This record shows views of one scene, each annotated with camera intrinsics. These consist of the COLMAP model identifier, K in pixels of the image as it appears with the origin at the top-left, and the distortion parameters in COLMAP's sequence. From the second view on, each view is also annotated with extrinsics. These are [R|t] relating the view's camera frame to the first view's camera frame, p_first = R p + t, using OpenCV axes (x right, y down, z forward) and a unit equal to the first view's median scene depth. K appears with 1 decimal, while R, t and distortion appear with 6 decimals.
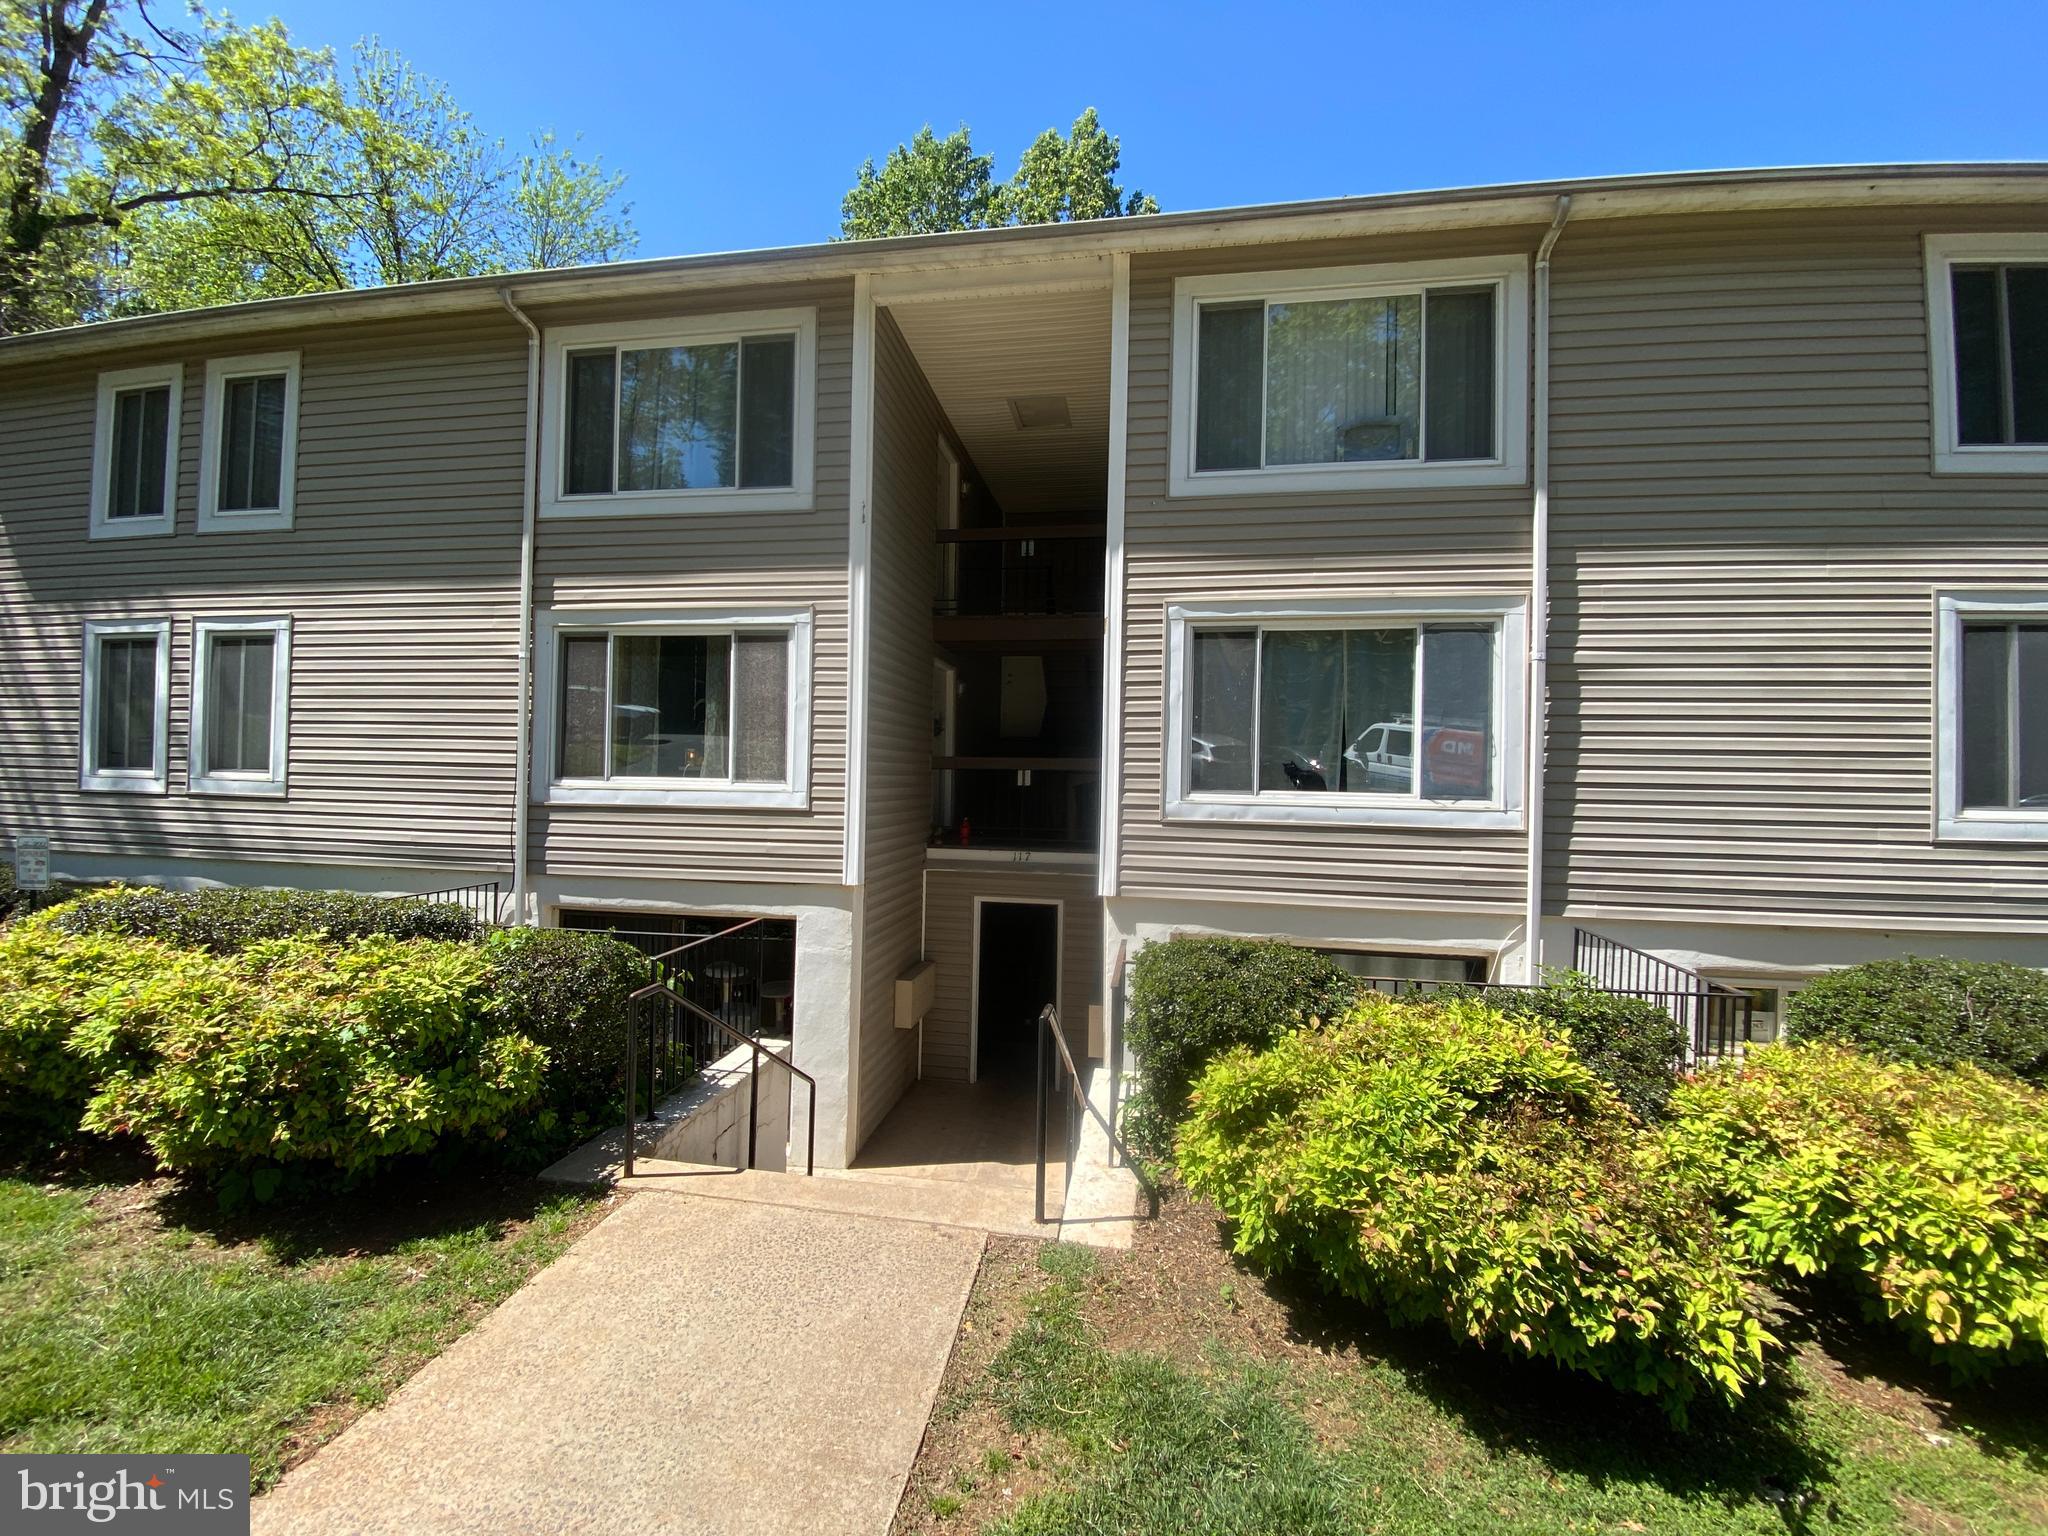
lens RADIAL K [[842.2, 0, 1021.7], [0, 842.2, 763.7], [0, 0, 1]] dist [0.014993, -0.016268]
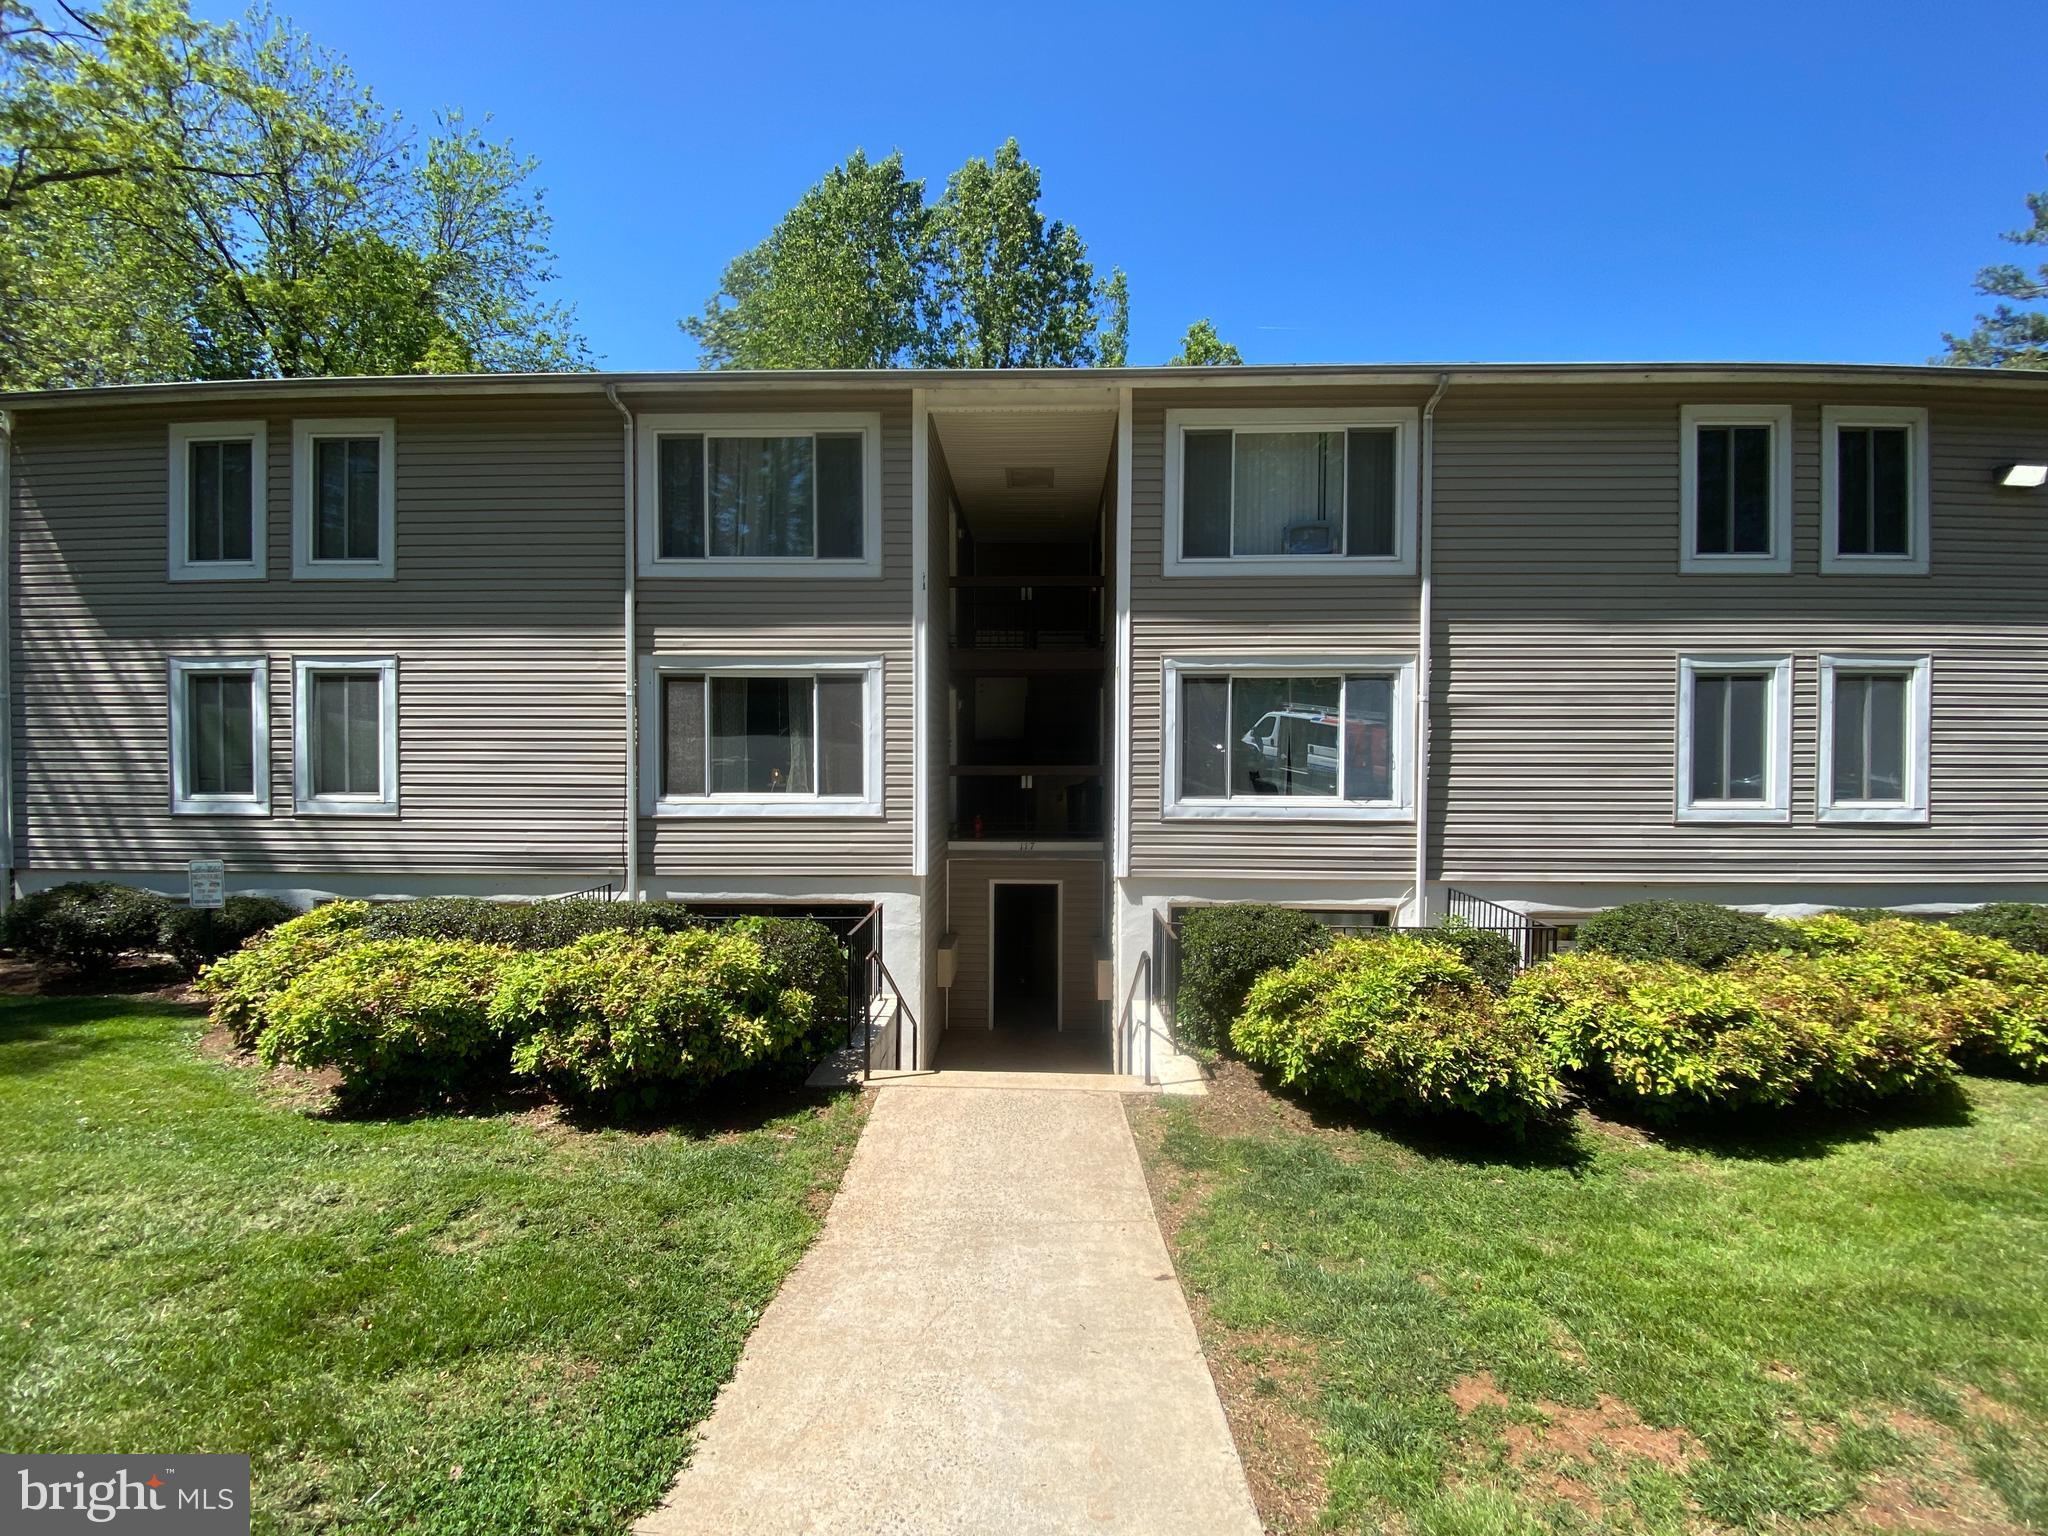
lens RADIAL K [[833.0, 0, 1024.7], [0, 833.0, 765.2], [0, 0, 1]] dist [0.029178, -0.022073]
pose [[0.990984, -0.018481, 0.132702, -0.221641], [0.014455, 0.999407, 0.031239, -0.063074], [-0.133201, -0.029039, 0.990664, -0.282031]]
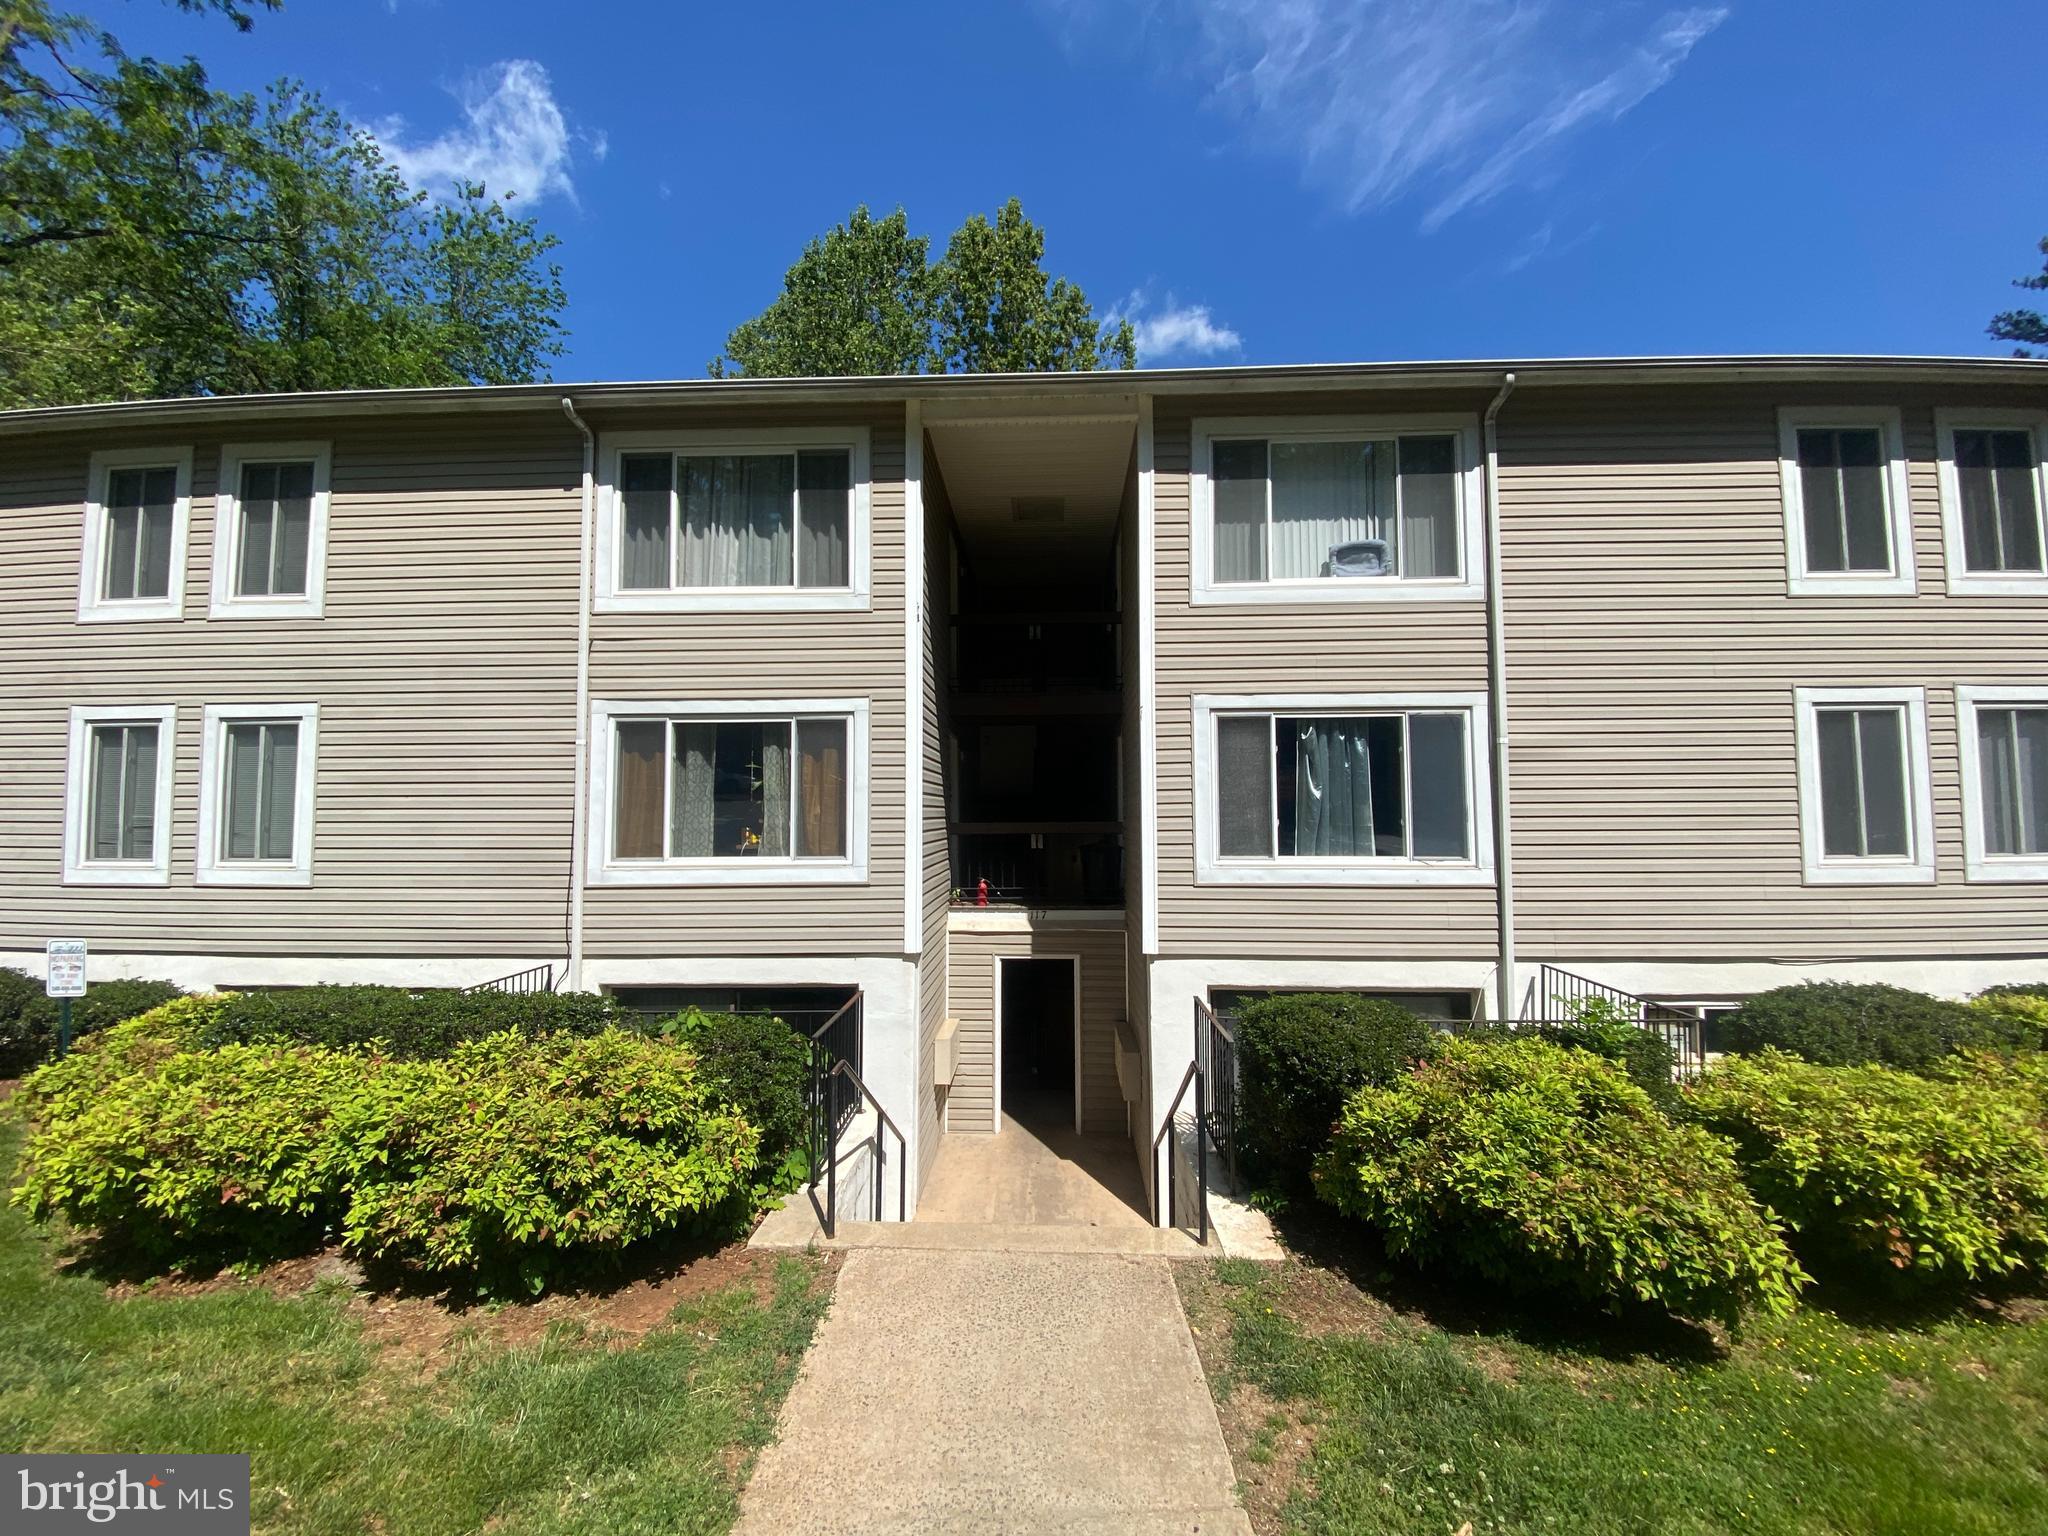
lens RADIAL K [[833.0, 0, 1024.7], [0, 833.0, 765.2], [0, 0, 1]] dist [0.029178, -0.022073]
pose [[0.992177, -0.016649, 0.123727, -0.199212], [0.021960, 0.998890, -0.041681, -0.050703], [-0.122896, 0.044072, 0.991440, -0.099990]]
